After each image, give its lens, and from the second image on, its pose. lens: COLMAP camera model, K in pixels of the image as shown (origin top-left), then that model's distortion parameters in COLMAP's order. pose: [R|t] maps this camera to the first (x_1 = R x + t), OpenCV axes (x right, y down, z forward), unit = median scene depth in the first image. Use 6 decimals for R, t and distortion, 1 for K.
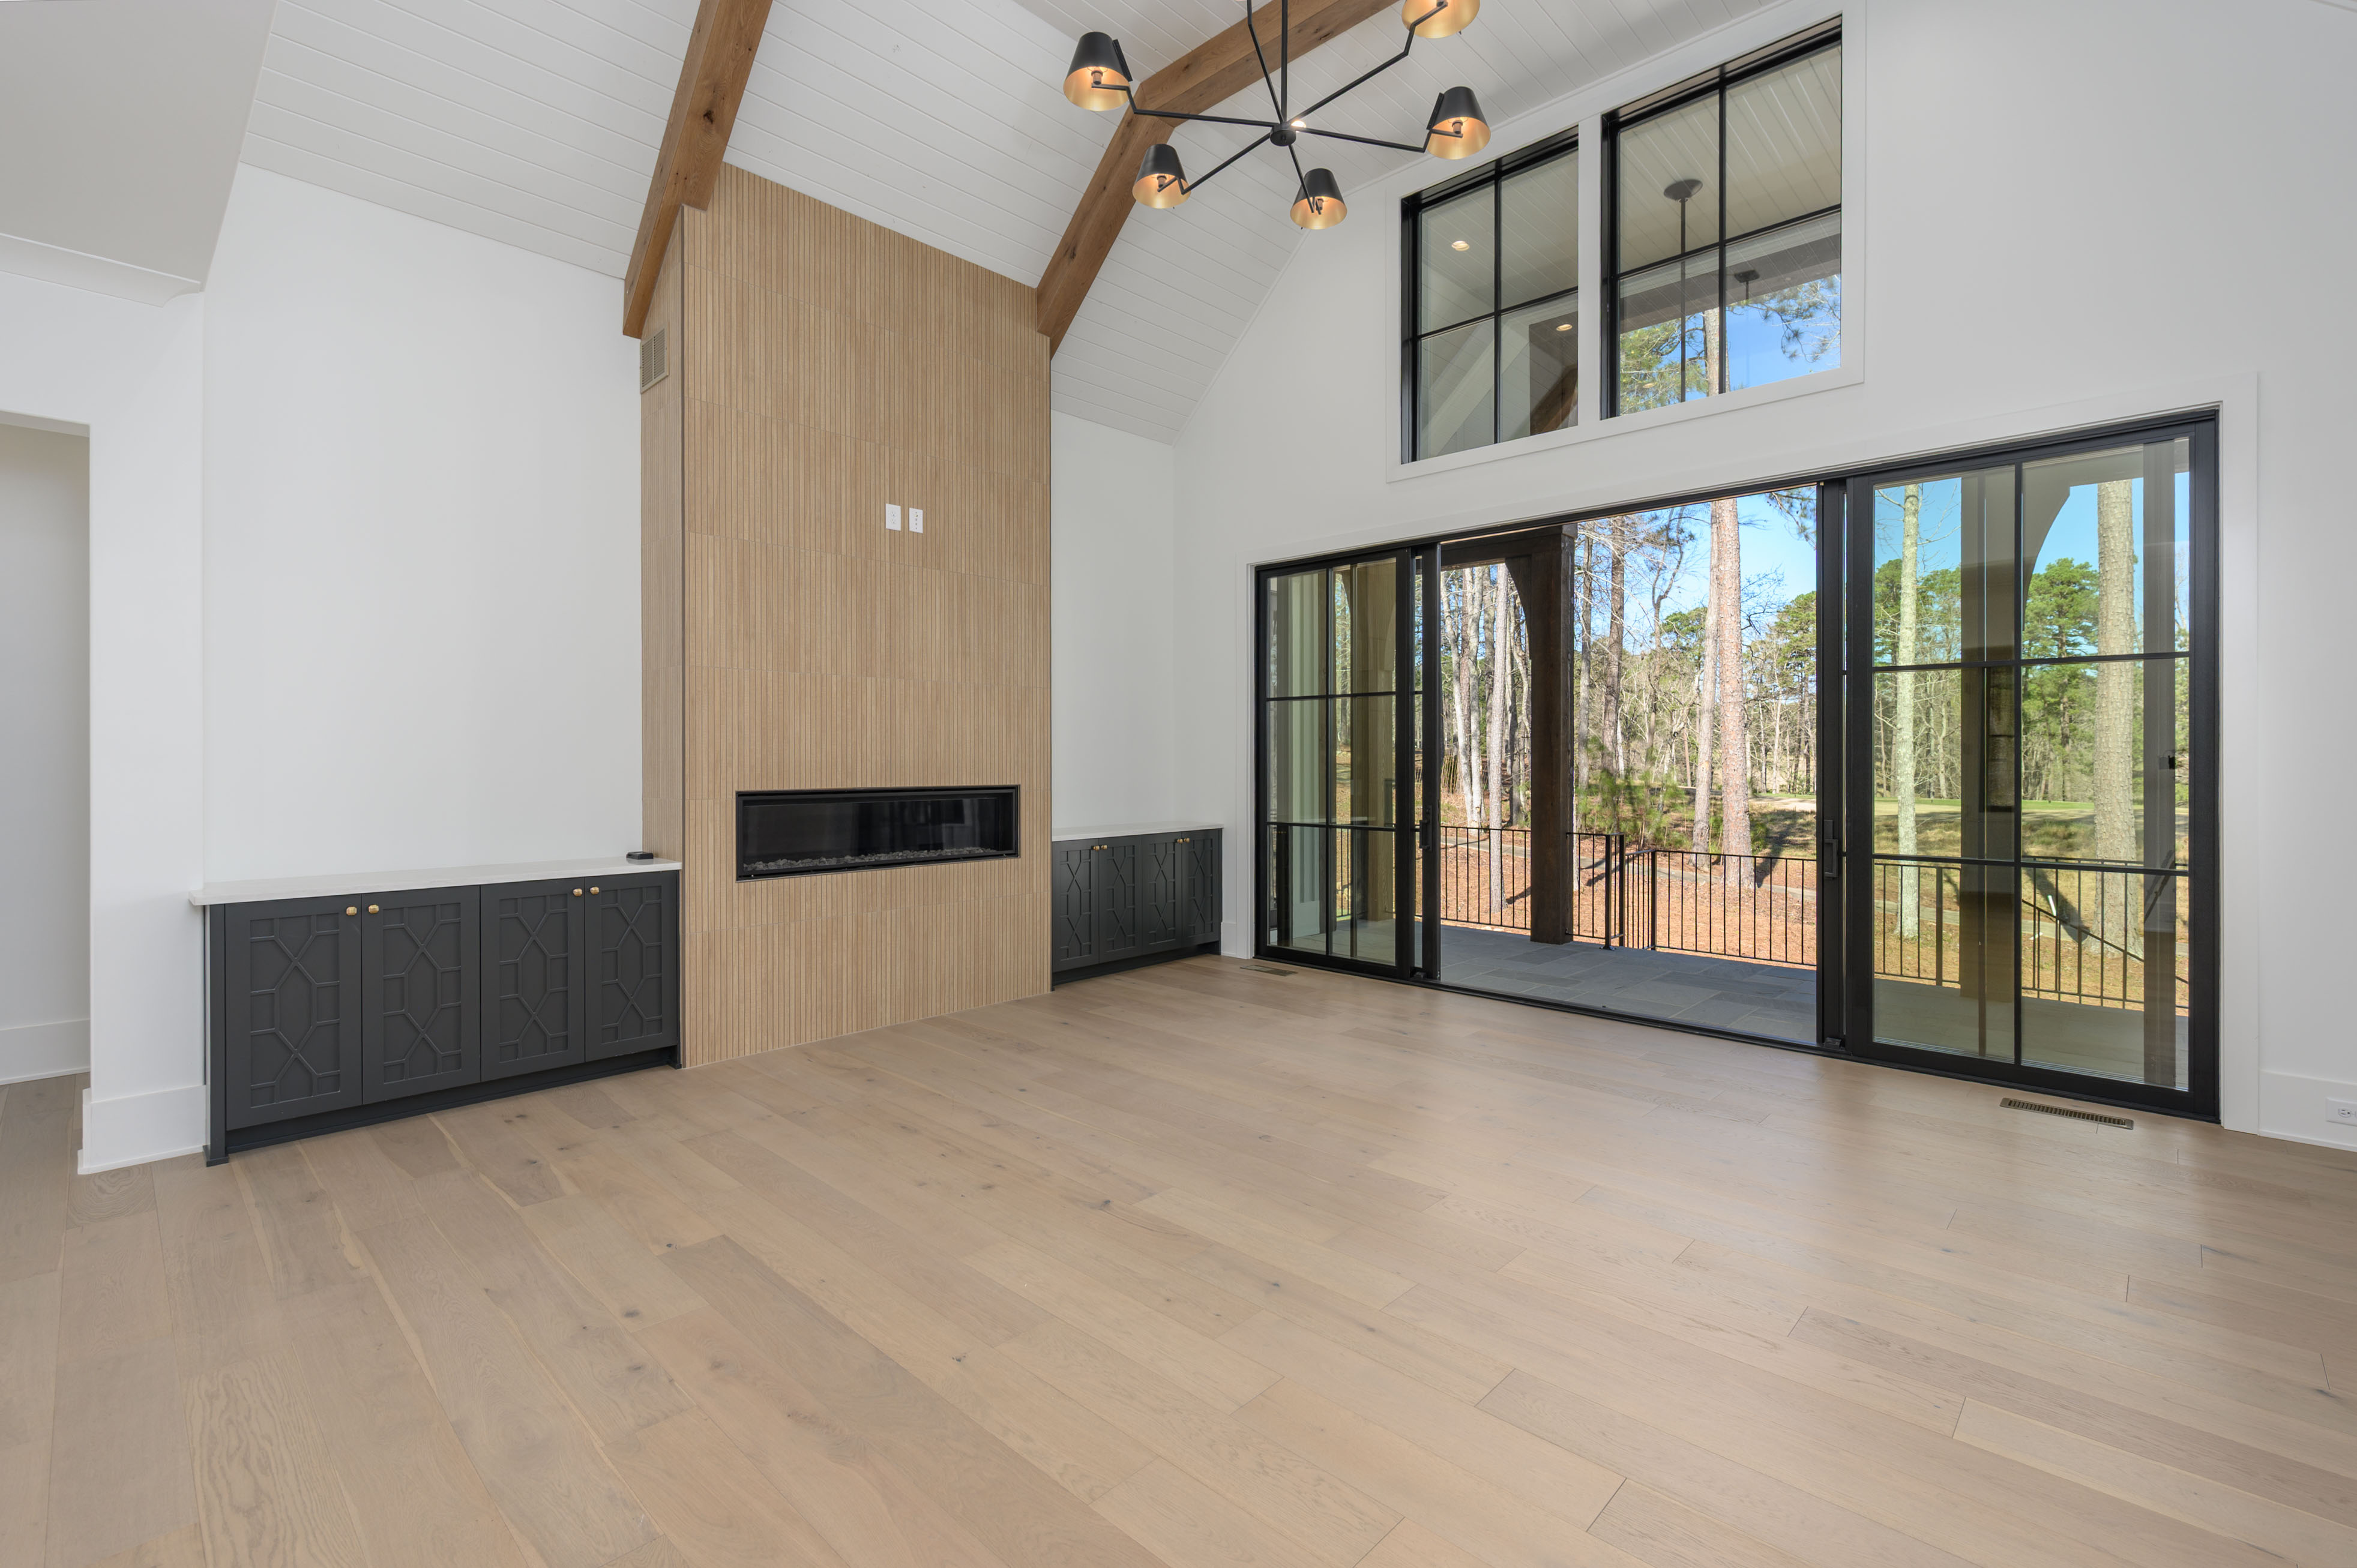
lens RADIAL K [[1025.7, 0, 1161.5], [0, 1025.7, 763.6], [0, 0, 1]] dist [0.000374, -0.000664]
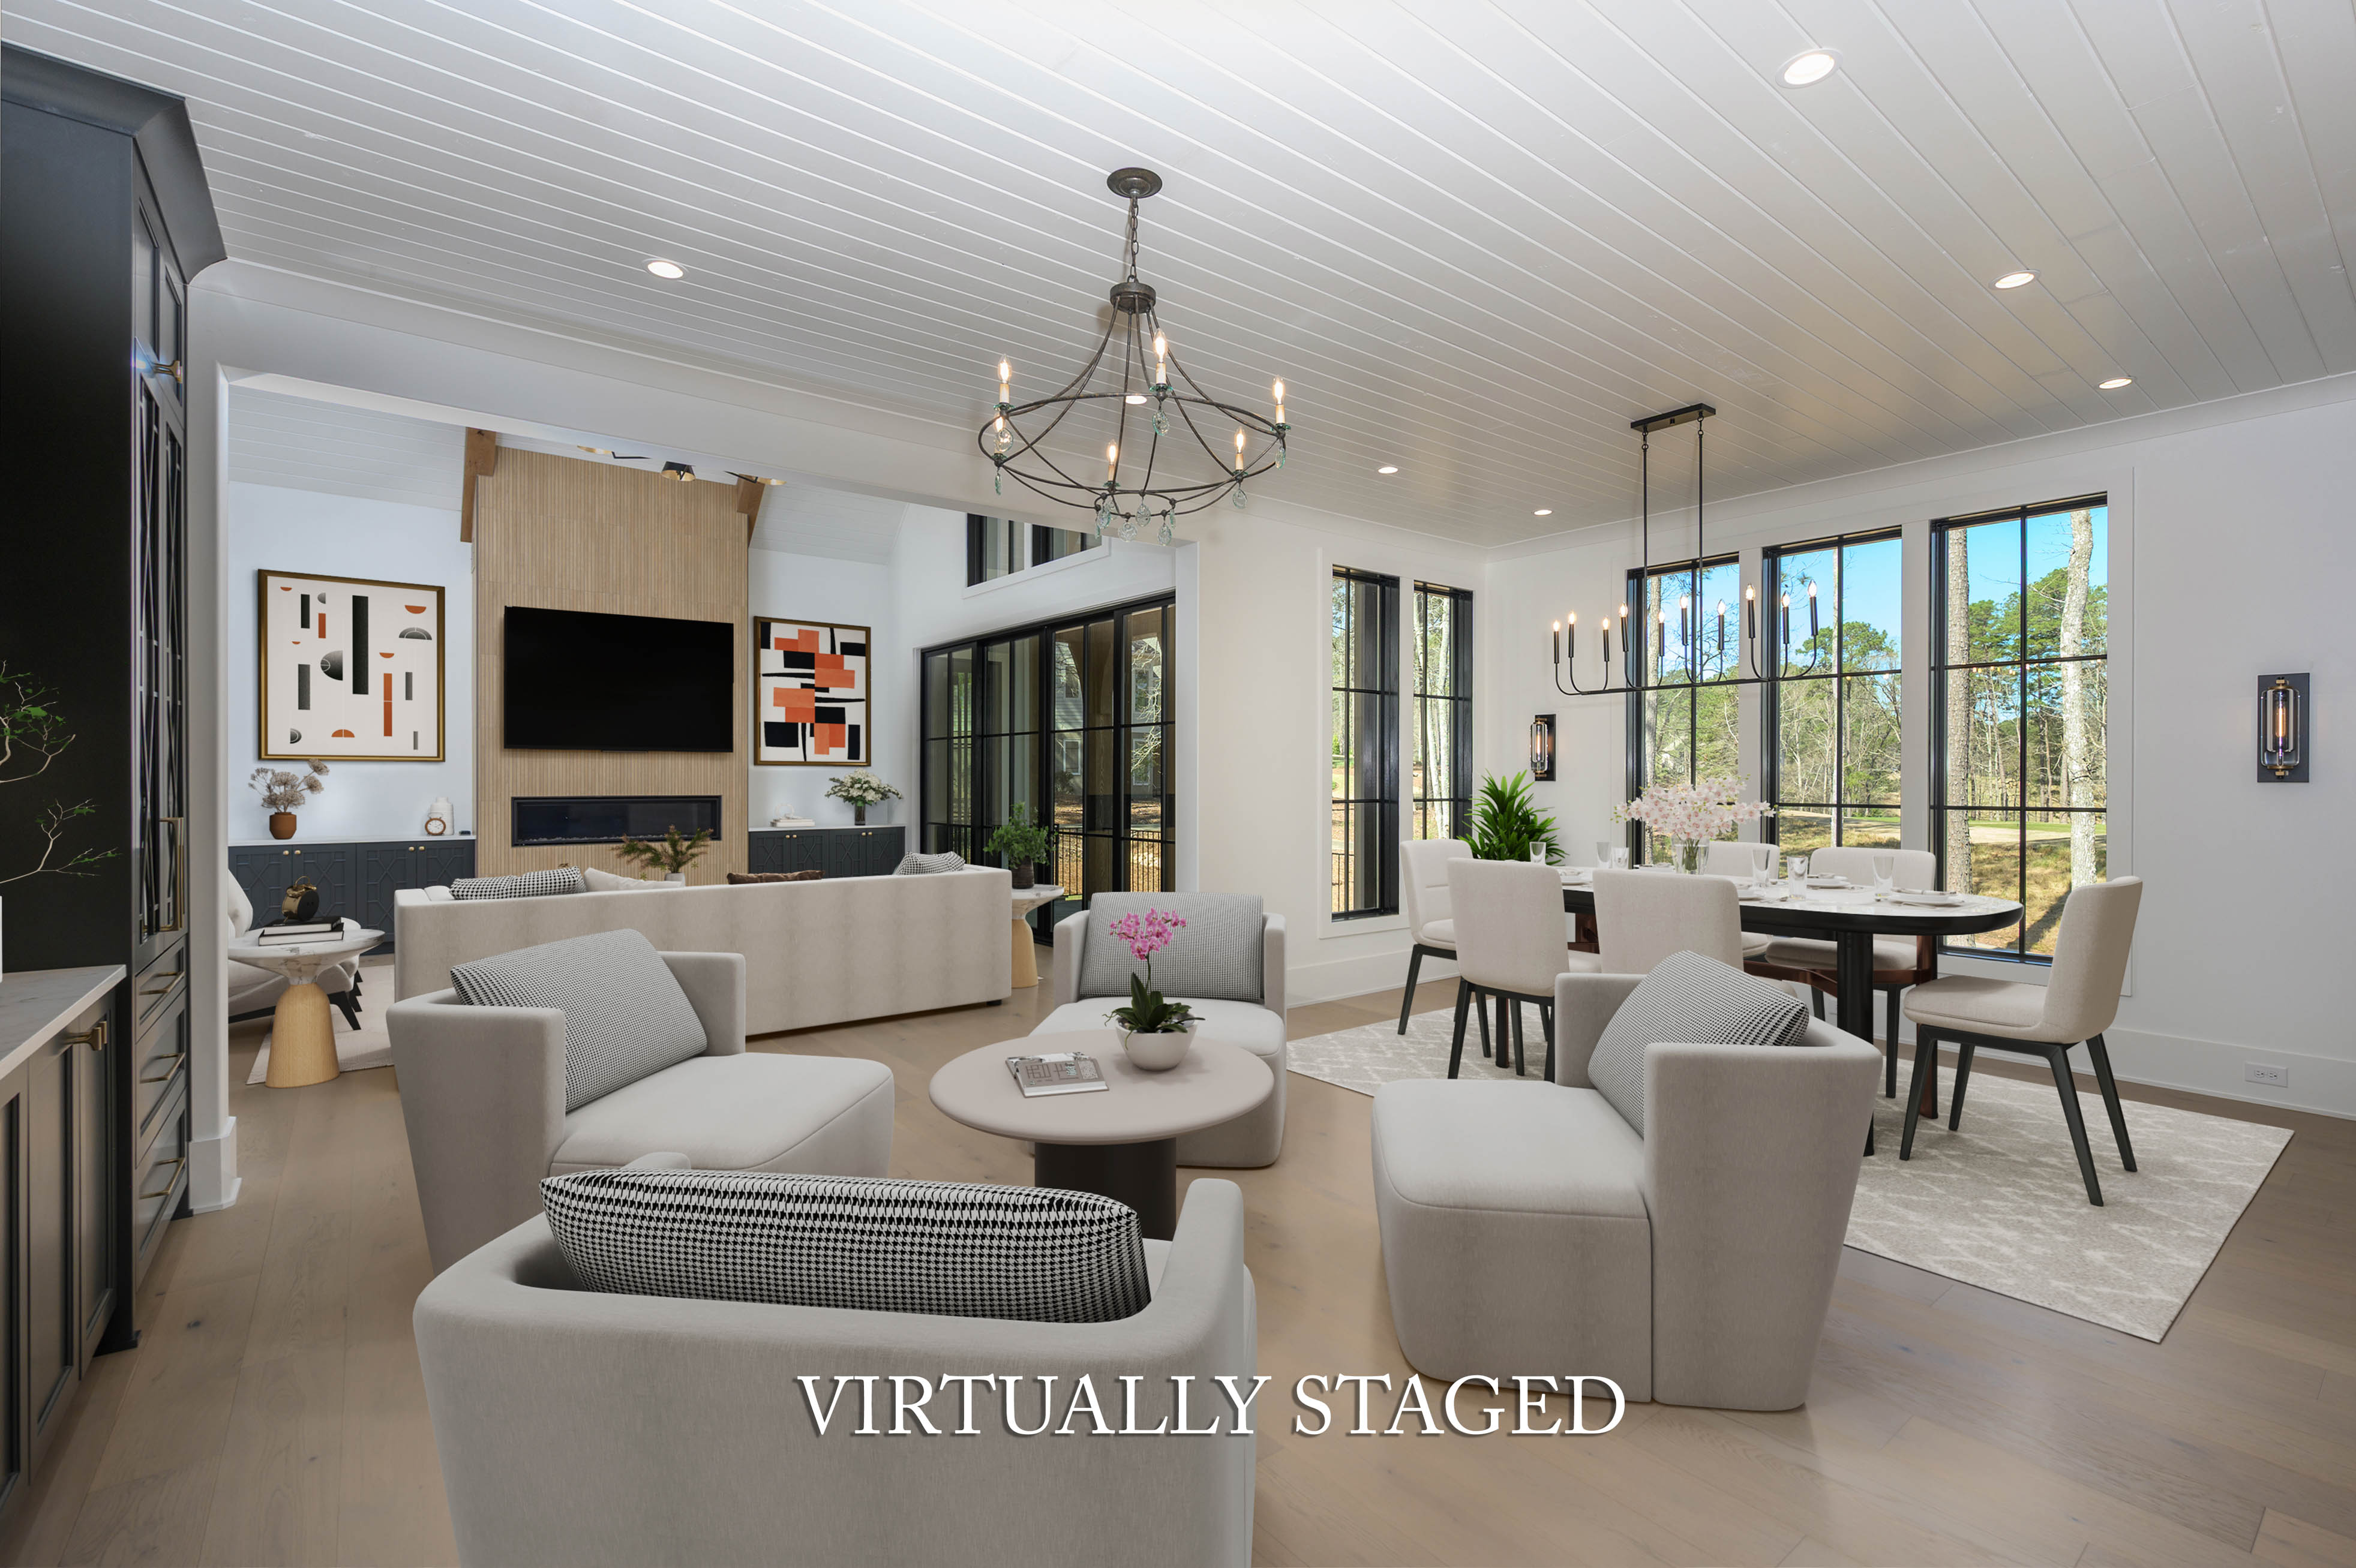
lens RADIAL K [[1025.2, 0, 1176.8], [0, 1025.2, 788.1], [0, 0, 1]] dist [0.000374, -0.000664]
pose [[0.990896, 0.004160, -0.134565, 0.951135], [-0.003790, 0.999988, 0.003002, 0.001286], [0.134576, -0.002465, 0.990900, -0.600895]]
